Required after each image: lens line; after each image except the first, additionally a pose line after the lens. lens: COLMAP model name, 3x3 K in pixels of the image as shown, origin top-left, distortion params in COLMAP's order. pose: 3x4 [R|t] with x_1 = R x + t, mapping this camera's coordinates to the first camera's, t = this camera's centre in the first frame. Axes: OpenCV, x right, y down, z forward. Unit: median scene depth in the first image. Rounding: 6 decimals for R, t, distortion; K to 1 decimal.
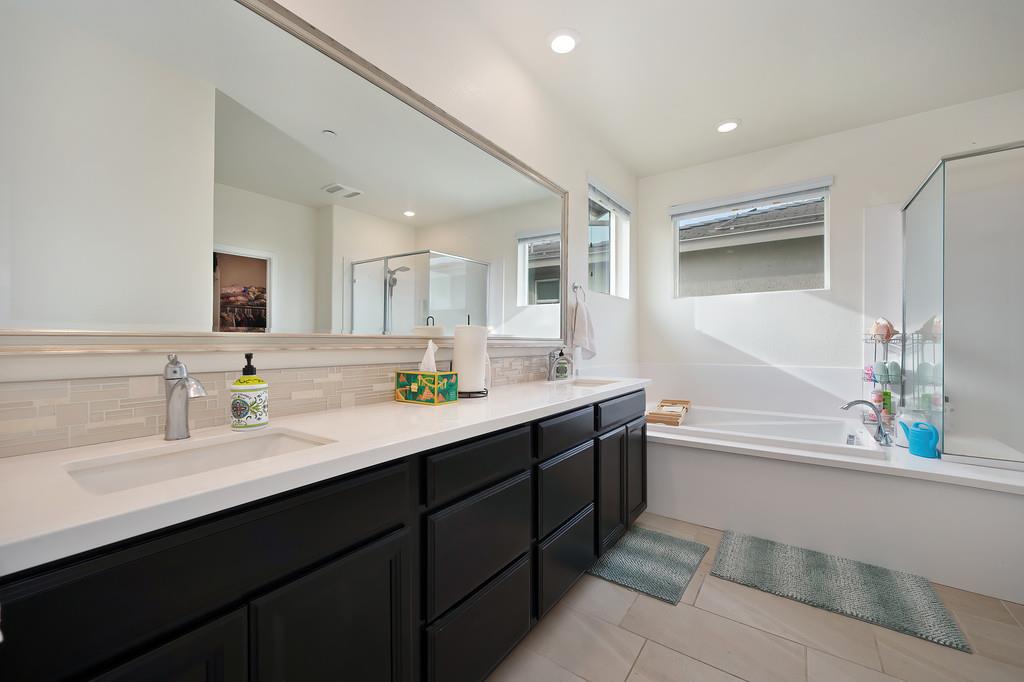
lens RADIAL K [[408.8, 0, 513.0], [0, 408.8, 338.5], [0, 0, 1]] dist [-0.000785, -0.000007]
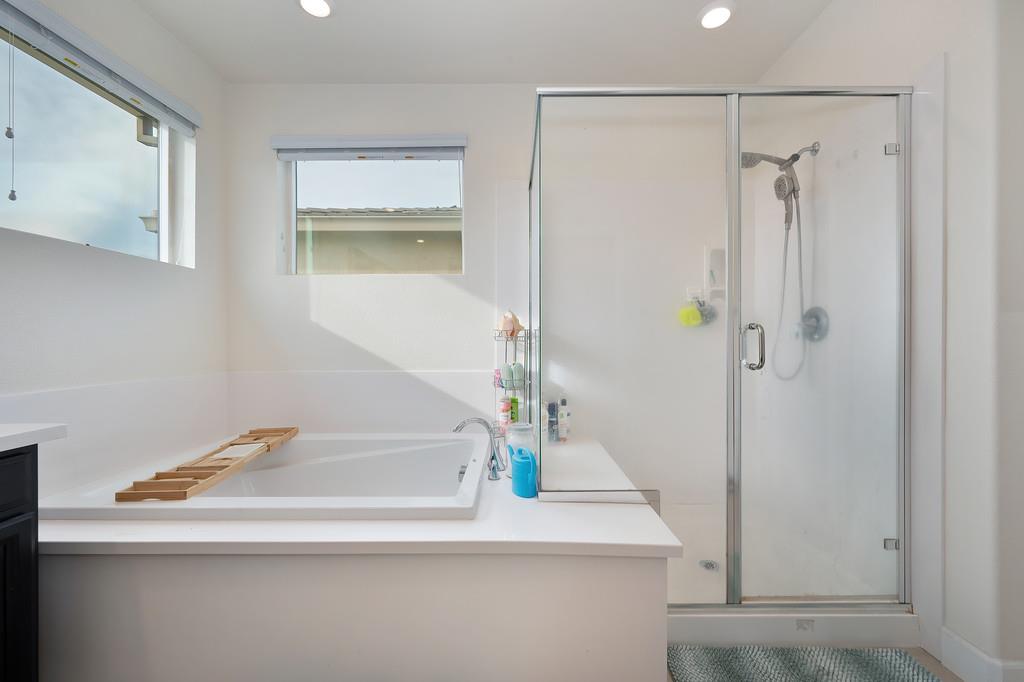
lens RADIAL K [[407.0, 0, 515.6], [0, 407.0, 334.5], [0, 0, 1]] dist [0.000649, 0.000184]
pose [[0.819168, 0.002237, 0.573549, 0.432501], [-0.002234, 0.999997, -0.000710, -0.001155], [-0.573549, -0.000700, 0.819171, 0.307467]]
